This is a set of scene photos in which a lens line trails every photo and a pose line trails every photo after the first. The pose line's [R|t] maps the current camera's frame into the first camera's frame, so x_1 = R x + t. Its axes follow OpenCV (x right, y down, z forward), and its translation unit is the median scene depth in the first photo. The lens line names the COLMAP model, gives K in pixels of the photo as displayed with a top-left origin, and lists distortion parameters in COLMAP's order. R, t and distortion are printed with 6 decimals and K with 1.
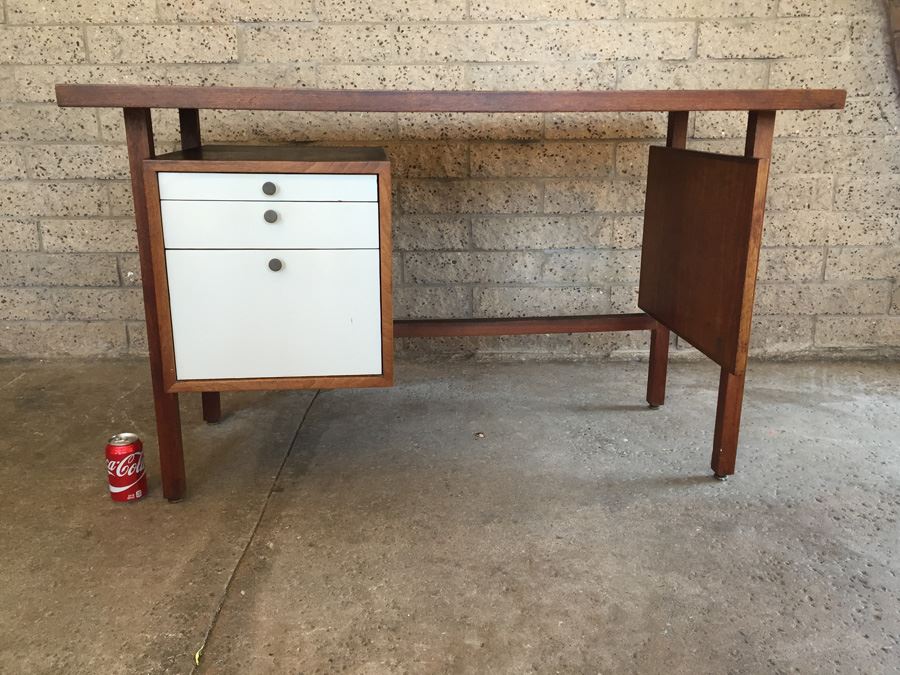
lens RADIAL K [[773.3, 0, 448.3], [0, 773.3, 335.1], [0, 0, 1]] dist [0.095343, -0.139644]
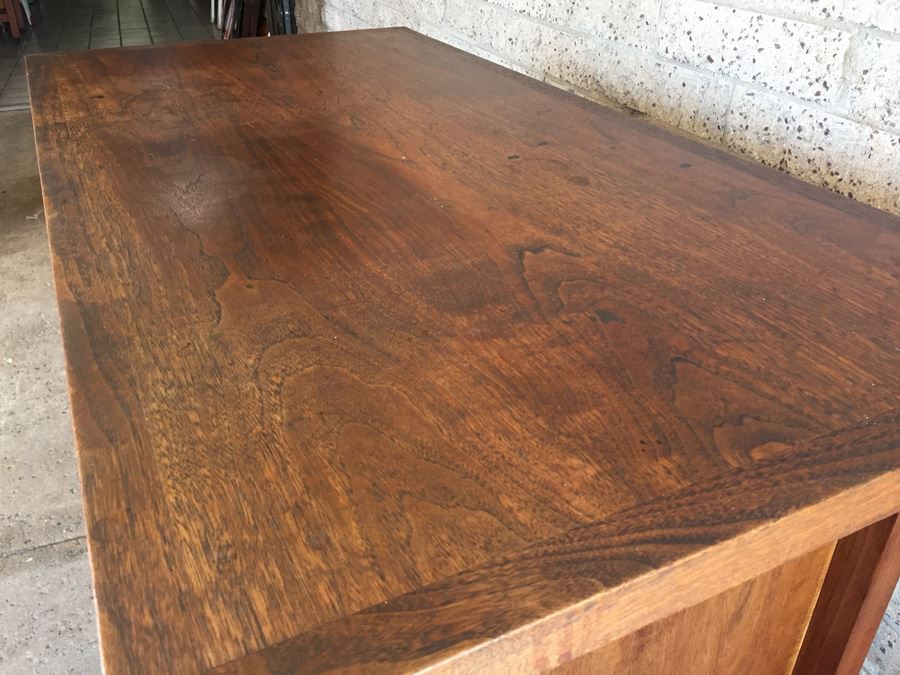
lens RADIAL K [[773.3, 0, 445.3], [0, 773.3, 337.8], [0, 0, 1]] dist [0.095343, -0.139644]
pose [[0.346716, 0.477381, -0.807400, 0.390839], [-0.266458, 0.875460, 0.403199, -0.311278], [0.899326, 0.075343, 0.430738, 0.605009]]
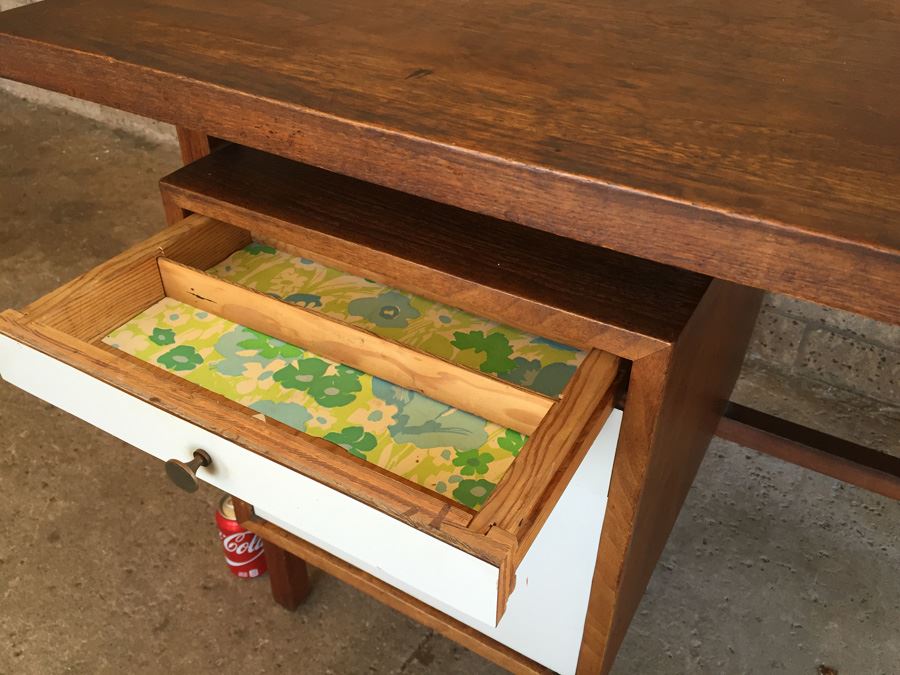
lens RADIAL K [[773.3, 0, 447.1], [0, 773.3, 334.6], [0, 0, 1]] dist [0.095343, -0.139644]
pose [[0.807297, 0.351733, -0.473873, 0.002710], [-0.164830, 0.905410, 0.391234, -0.212564], [0.566659, -0.237733, 0.788911, 0.426130]]
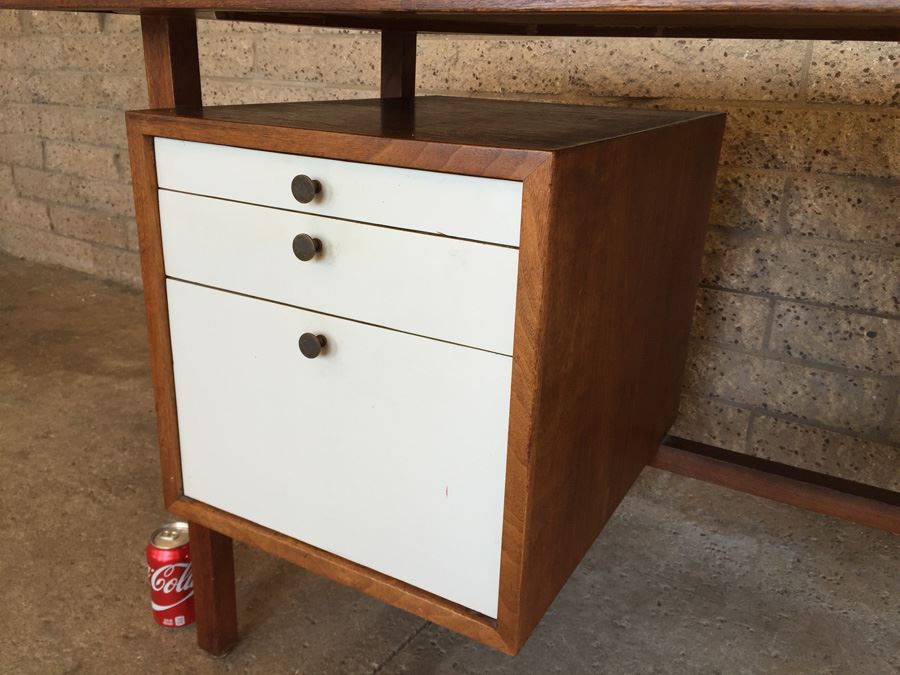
lens RADIAL K [[773.3, 0, 446.2], [0, 773.3, 334.5], [0, 0, 1]] dist [0.095343, -0.139644]
pose [[0.812937, 0.213610, -0.541760, 0.067851], [-0.186097, 0.976808, 0.105897, -0.103939], [0.551816, 0.014732, 0.833836, 0.407769]]
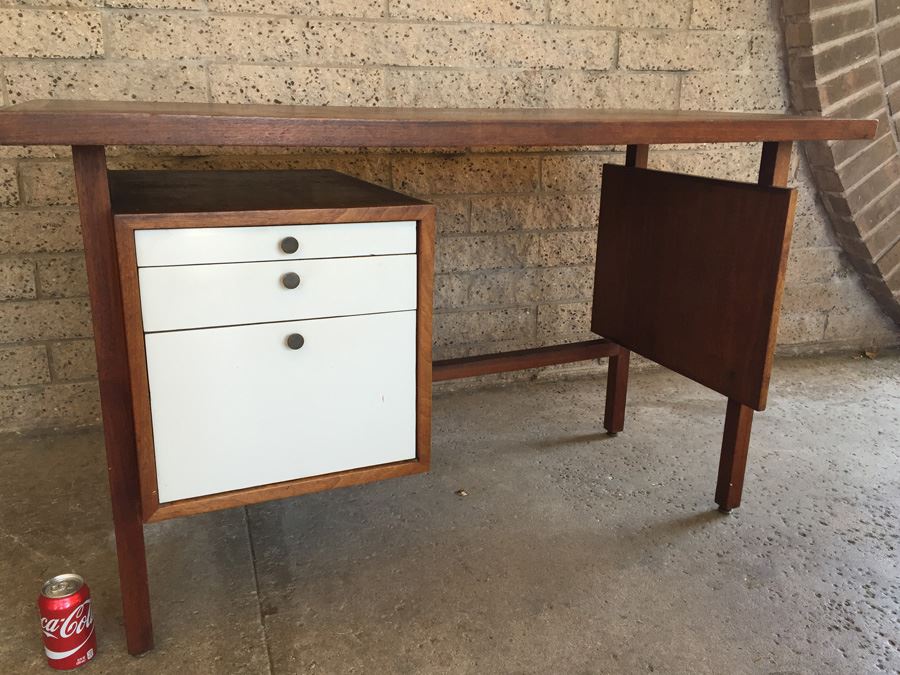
lens RADIAL K [[773.3, 0, 450.5], [0, 773.3, 334.1], [0, 0, 1]] dist [0.095343, -0.139644]
pose [[0.950665, -0.076327, 0.300683, -0.194967], [0.070655, 0.997058, 0.029708, -0.069357], [-0.302066, -0.006997, 0.953261, 0.137821]]
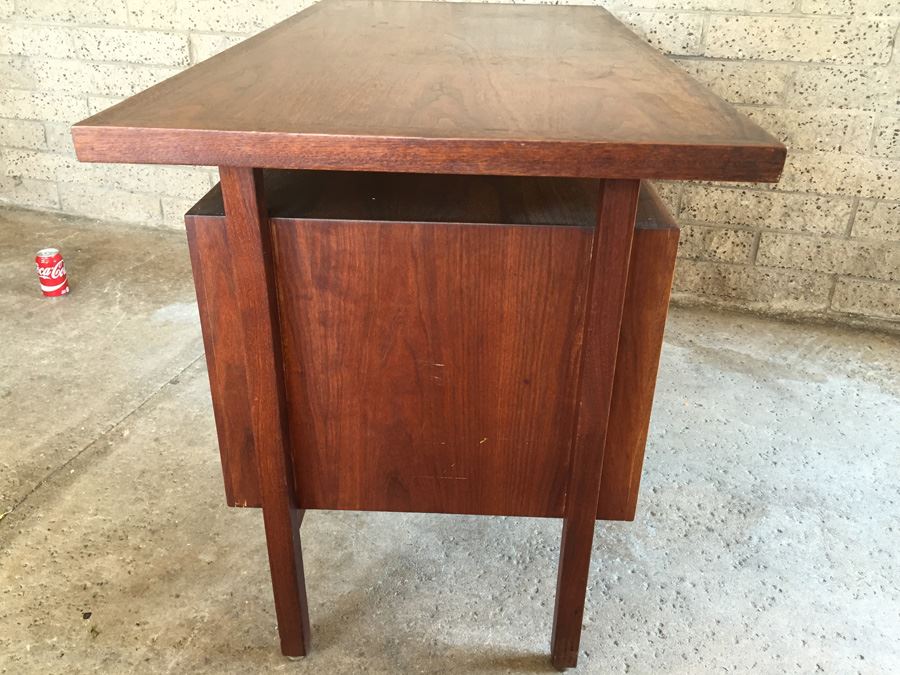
lens RADIAL K [[773.3, 0, 447.7], [0, 773.3, 336.6], [0, 0, 1]] dist [0.095343, -0.139644]
pose [[0.949005, 0.158669, -0.272422, 0.338672], [-0.102734, 0.972592, 0.208594, -0.105510], [0.298052, -0.169970, 0.939295, 0.048232]]
